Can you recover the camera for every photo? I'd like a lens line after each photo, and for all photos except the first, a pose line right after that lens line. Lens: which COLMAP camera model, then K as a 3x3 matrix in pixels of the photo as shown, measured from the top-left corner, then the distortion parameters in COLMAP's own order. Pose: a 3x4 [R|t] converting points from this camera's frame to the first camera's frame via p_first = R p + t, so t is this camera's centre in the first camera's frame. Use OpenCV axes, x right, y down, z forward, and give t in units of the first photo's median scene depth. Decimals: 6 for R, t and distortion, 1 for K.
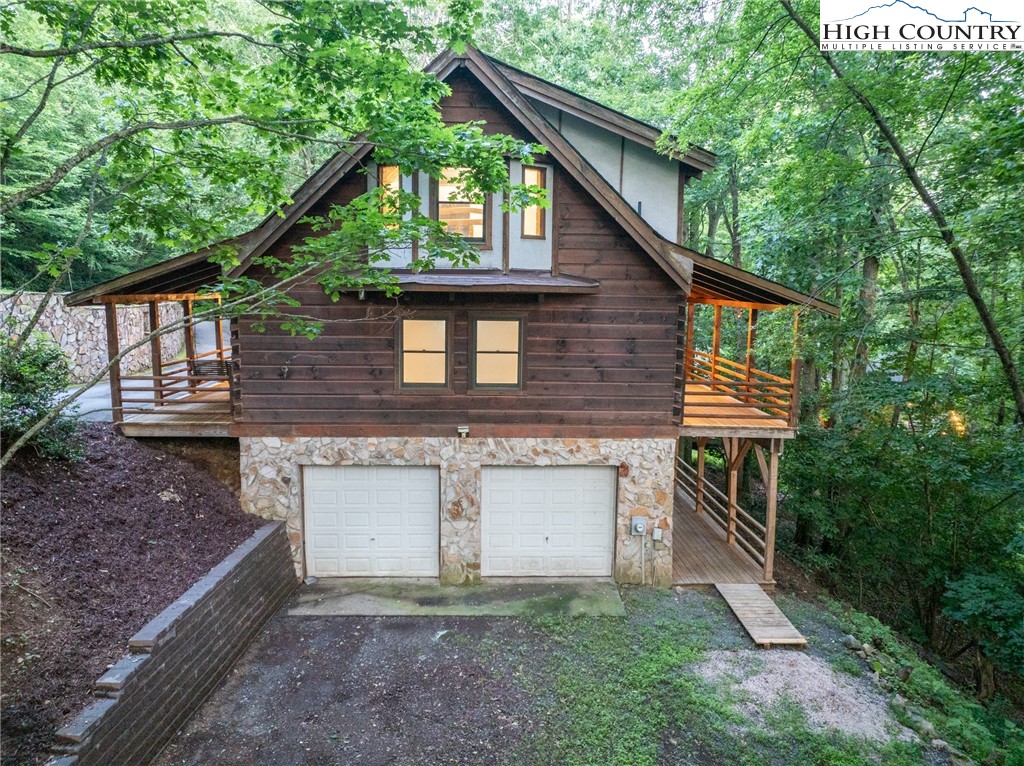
lens RADIAL K [[729.4, 0, 510.9], [0, 729.4, 378.4], [0, 0, 1]] dist [-0.032193, -0.005176]
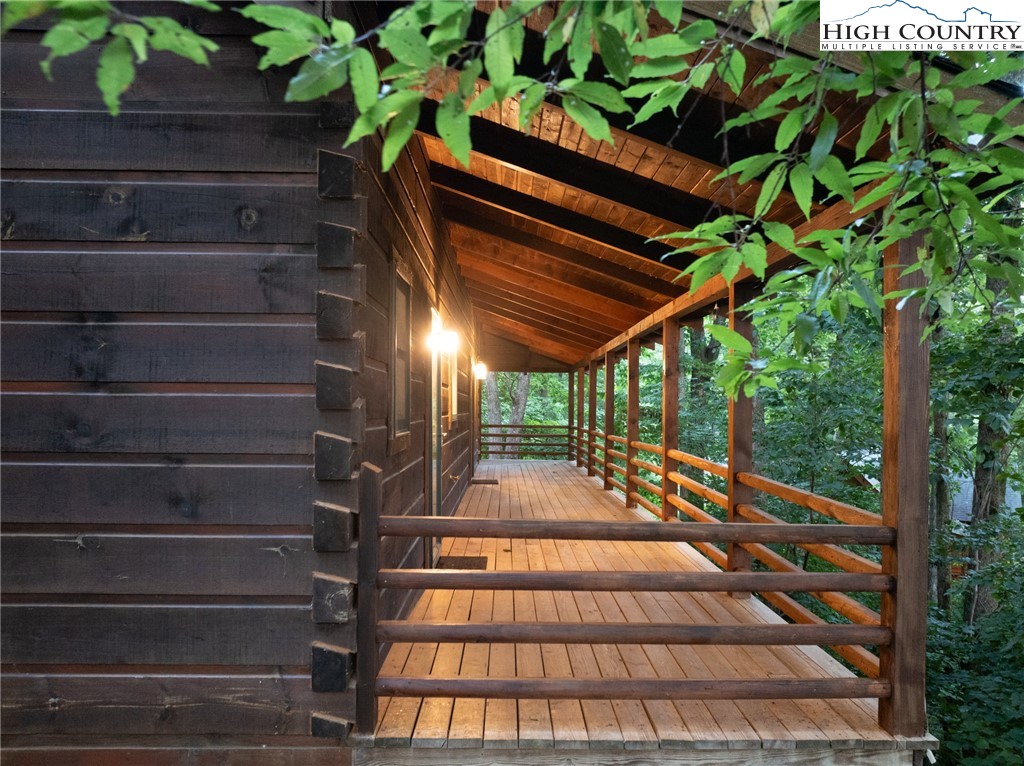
lens RADIAL K [[729.4, 0, 520.2], [0, 729.4, 392.0], [0, 0, 1]] dist [-0.032193, -0.005176]
pose [[0.998811, -0.008632, -0.047973, 0.287298], [0.001605, 0.989486, -0.144622, -0.002897], [0.048717, 0.144374, 0.988323, 0.784156]]
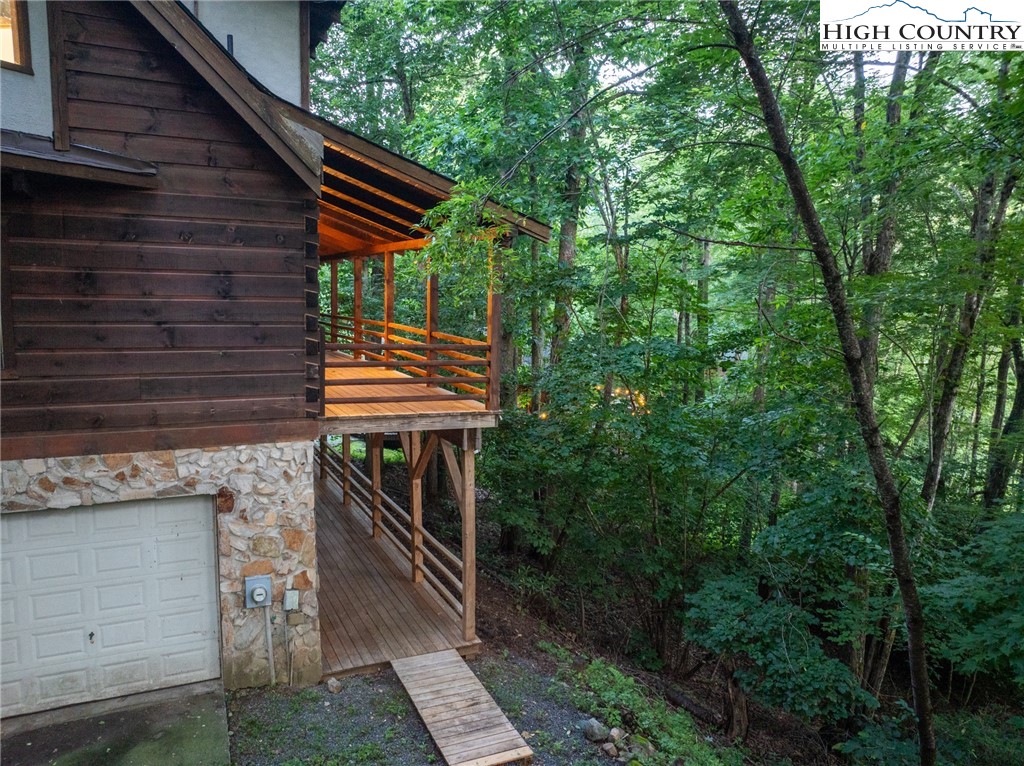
lens RADIAL K [[729.4, 0, 514.2], [0, 729.4, 380.9], [0, 0, 1]] dist [-0.032193, -0.005176]
pose [[0.917552, -0.043741, 0.395202, 0.141892], [0.042575, 0.999024, 0.011724, 0.033256], [-0.395329, 0.006068, 0.918519, 0.375251]]
